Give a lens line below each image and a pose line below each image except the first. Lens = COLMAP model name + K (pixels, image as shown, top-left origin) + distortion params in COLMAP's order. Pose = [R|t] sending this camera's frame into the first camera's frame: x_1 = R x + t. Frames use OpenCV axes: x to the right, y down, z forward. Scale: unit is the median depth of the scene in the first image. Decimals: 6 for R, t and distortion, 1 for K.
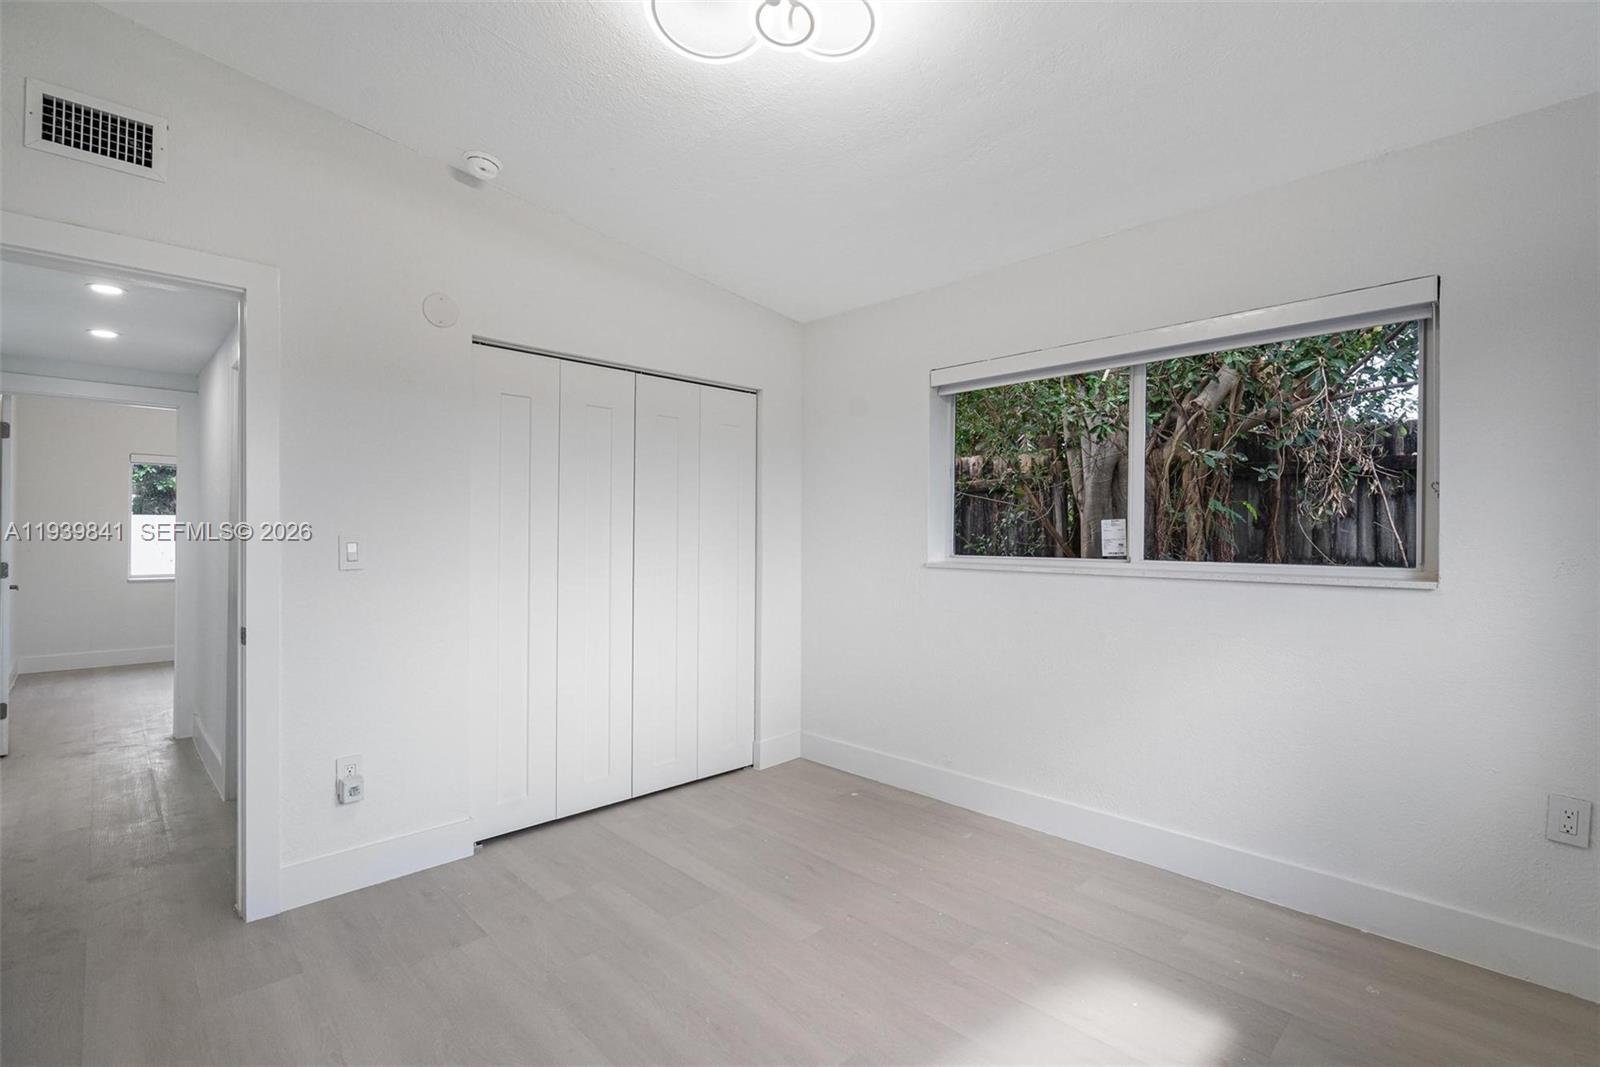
lens RADIAL K [[737.7, 0, 807.2], [0, 737.7, 532.1], [0, 0, 1]] dist [-0.001407, 0.000214]
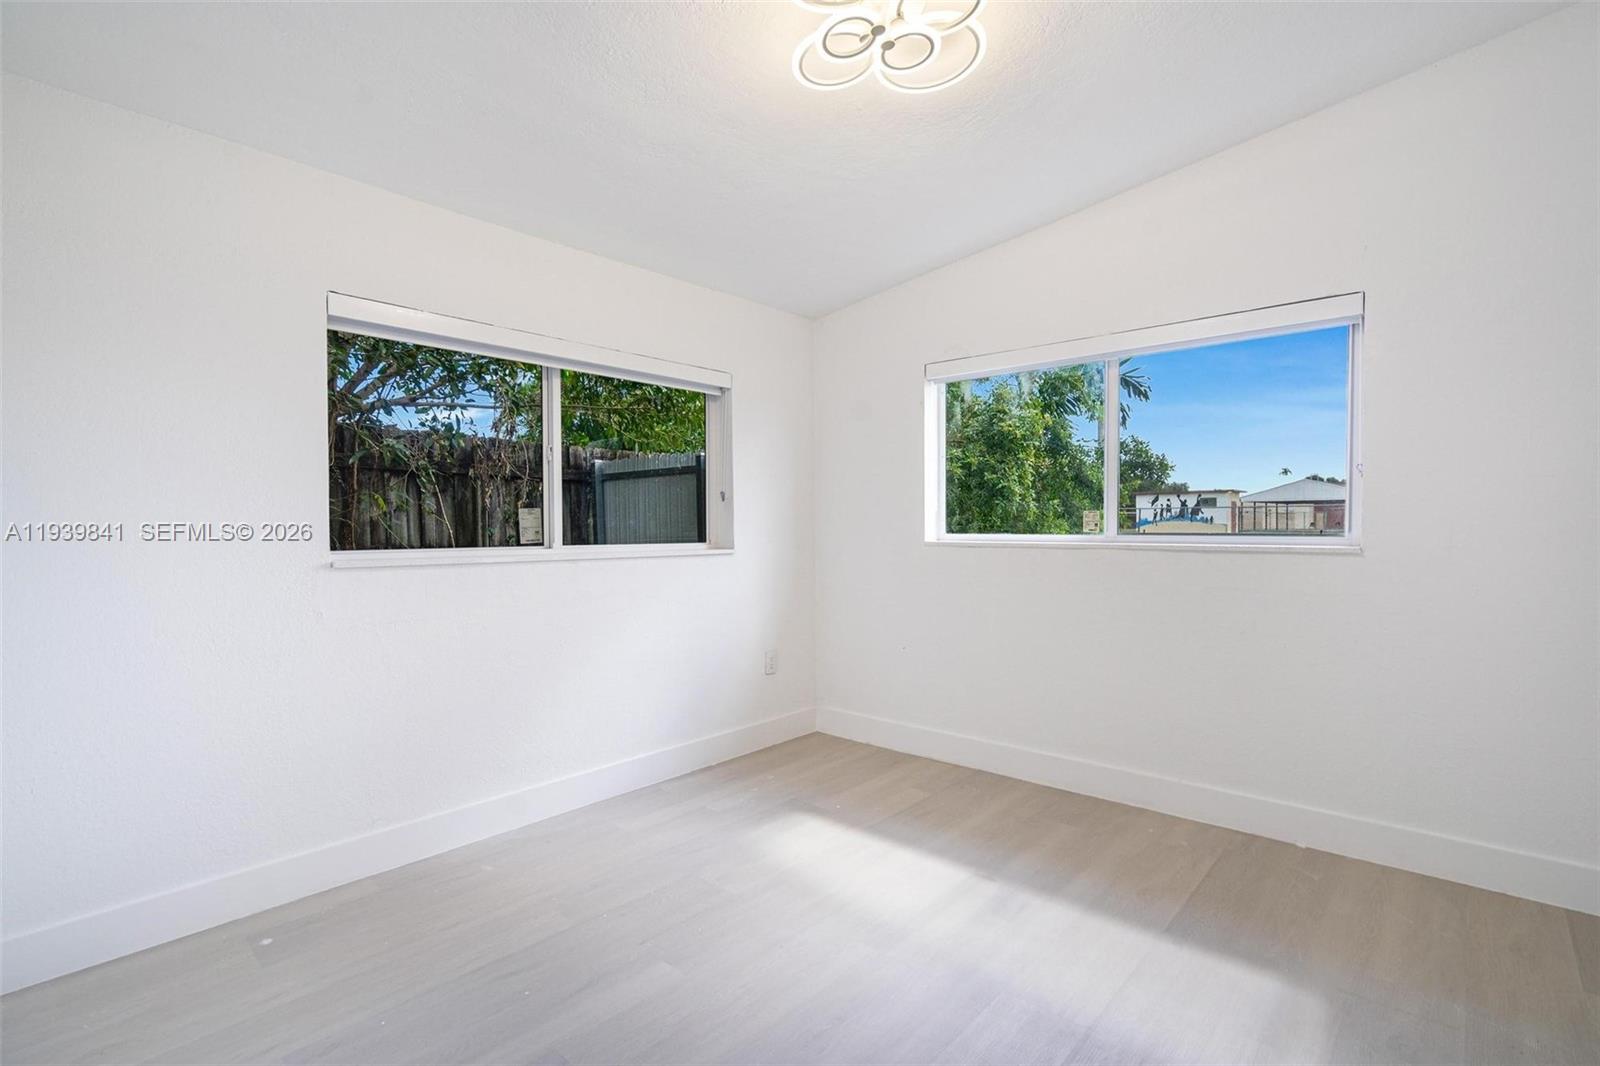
lens RADIAL K [[737.7, 0, 800.5], [0, 737.7, 533.0], [0, 0, 1]] dist [-0.001407, 0.000214]
pose [[-0.062241, -0.009674, 0.998014, -0.665178], [0.002501, 0.999948, 0.009849, 0.008610], [-0.998058, 0.003109, -0.062214, 0.678635]]
